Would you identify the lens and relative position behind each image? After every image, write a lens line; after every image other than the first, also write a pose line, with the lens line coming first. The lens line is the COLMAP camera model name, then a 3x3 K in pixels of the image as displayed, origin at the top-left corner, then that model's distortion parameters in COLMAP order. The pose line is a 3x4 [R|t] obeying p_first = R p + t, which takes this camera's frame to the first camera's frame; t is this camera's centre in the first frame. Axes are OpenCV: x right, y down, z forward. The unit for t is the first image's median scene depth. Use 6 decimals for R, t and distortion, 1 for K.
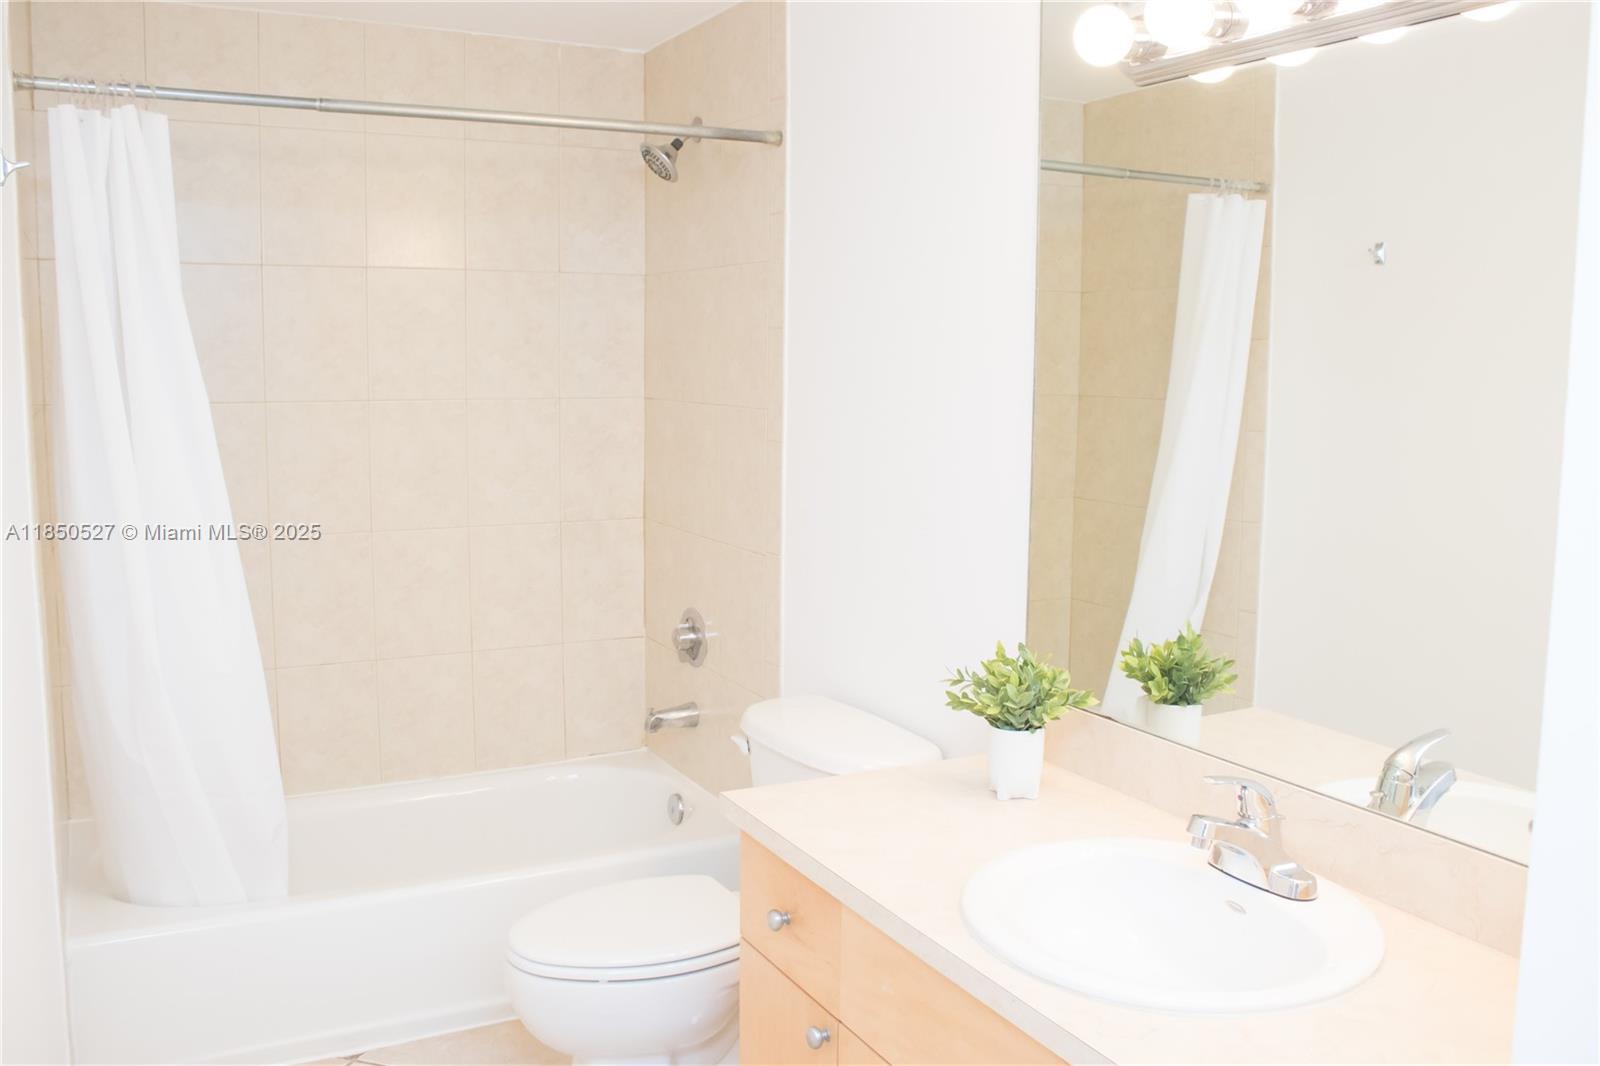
lens RADIAL K [[1359.8, 0, 809.5], [0, 1359.8, 532.2], [0, 0, 1]] dist [-0.159879, 0.132372]
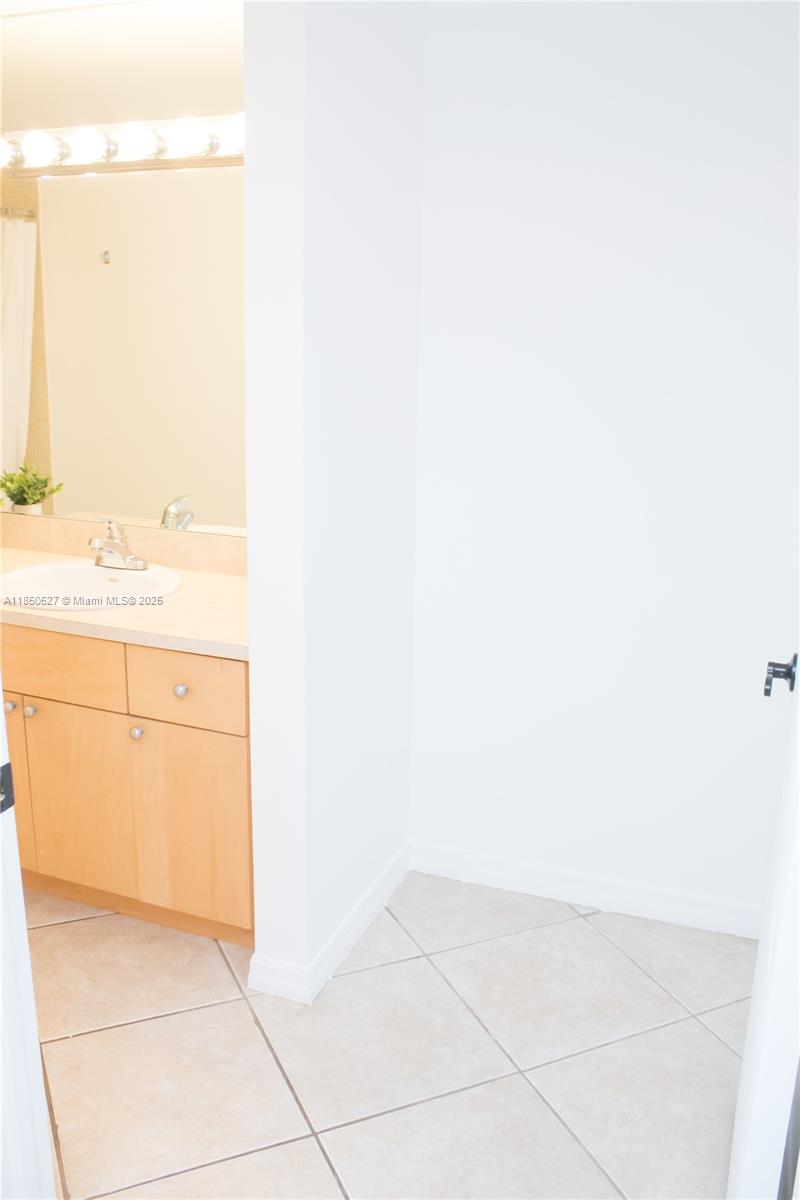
lens RADIAL K [[1019.8, 0, 397.3], [0, 1019.8, 593.6], [0, 0, 1]] dist [-0.159879, 0.132372]
pose [[0.753827, -0.163974, 0.636283, -0.342701], [0.072408, 0.983194, 0.167591, 0.057051], [-0.653071, -0.080263, 0.753032, -0.492205]]
